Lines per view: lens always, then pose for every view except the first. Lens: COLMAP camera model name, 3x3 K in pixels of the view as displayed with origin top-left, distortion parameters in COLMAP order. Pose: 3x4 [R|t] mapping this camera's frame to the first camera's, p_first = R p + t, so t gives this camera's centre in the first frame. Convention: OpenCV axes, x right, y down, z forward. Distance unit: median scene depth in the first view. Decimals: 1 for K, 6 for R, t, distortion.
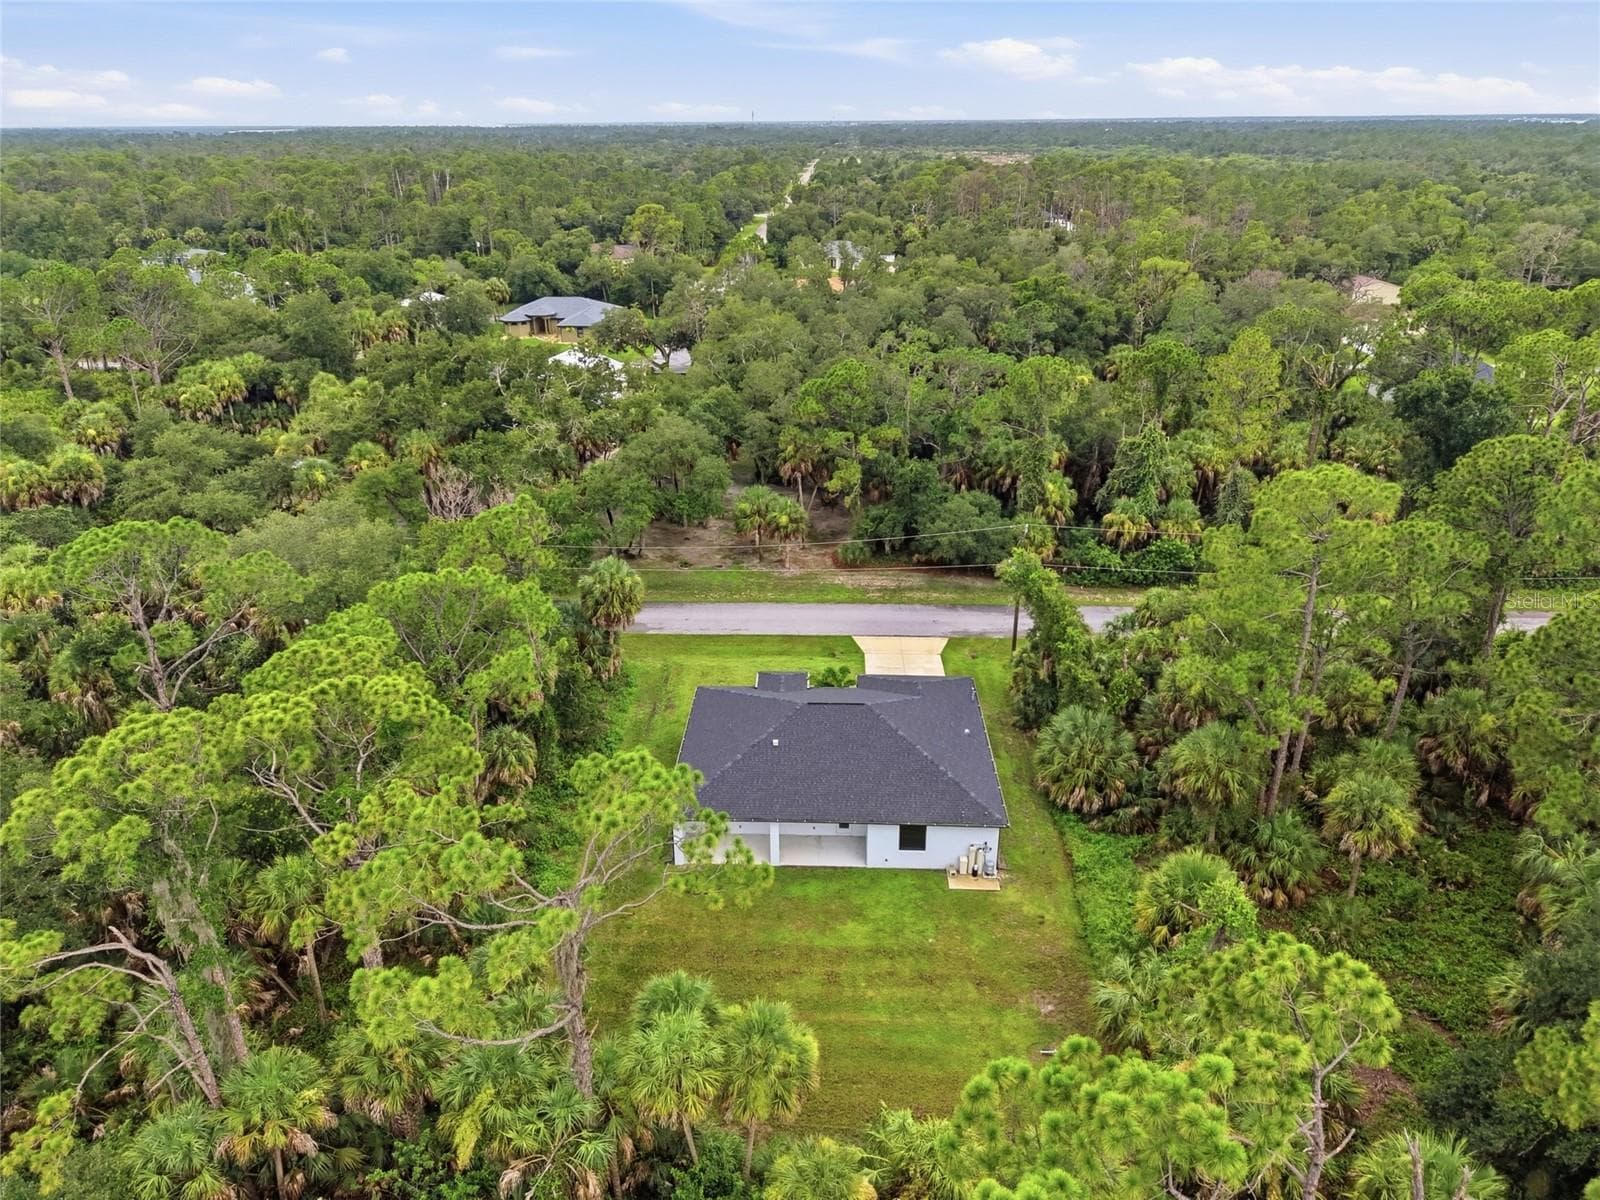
lens RADIAL K [[1063.9, 0, 800.0], [0, 1063.9, 600.0], [0, 0, 1]] dist [0.024621, -0.038144]
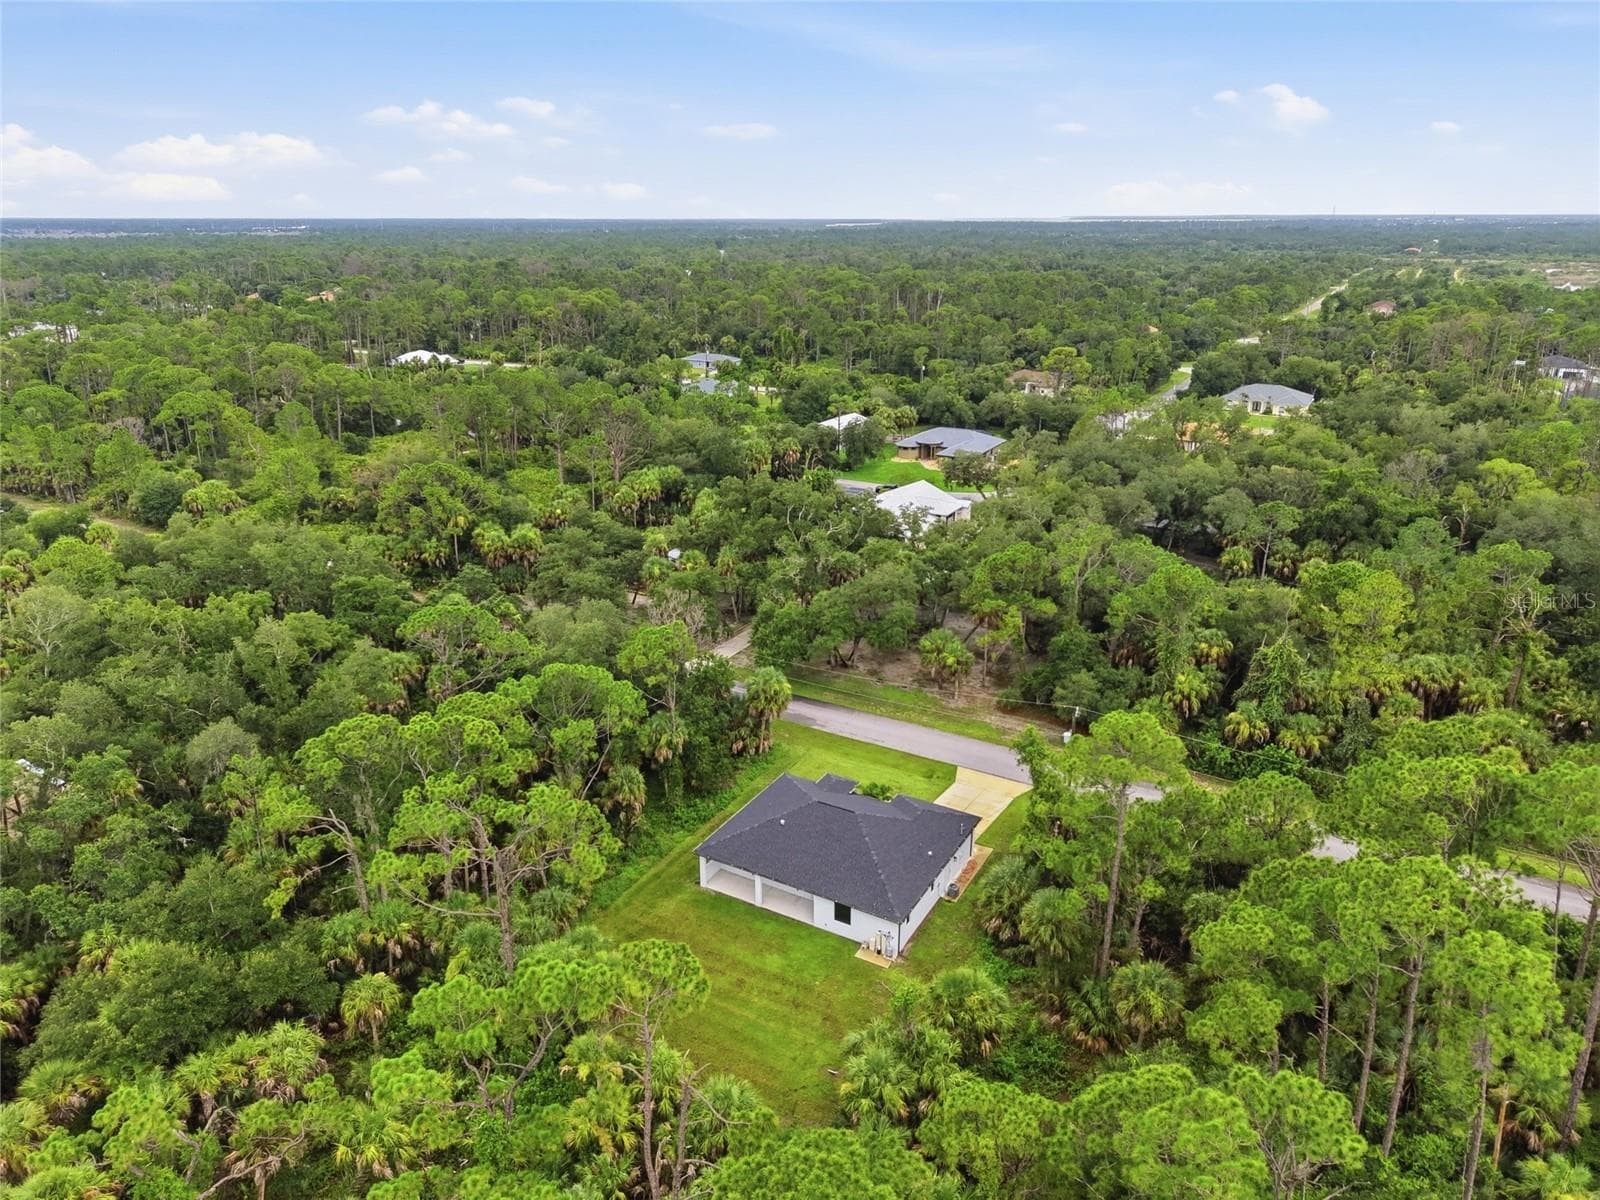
lens RADIAL K [[1063.9, 0, 800.0], [0, 1063.9, 600.0], [0, 0, 1]] dist [0.024621, -0.038144]
pose [[0.884178, 0.161339, -0.438406, 0.363647], [-0.193310, 0.980710, -0.028954, -0.077159], [0.425278, 0.110349, 0.898311, -0.194846]]
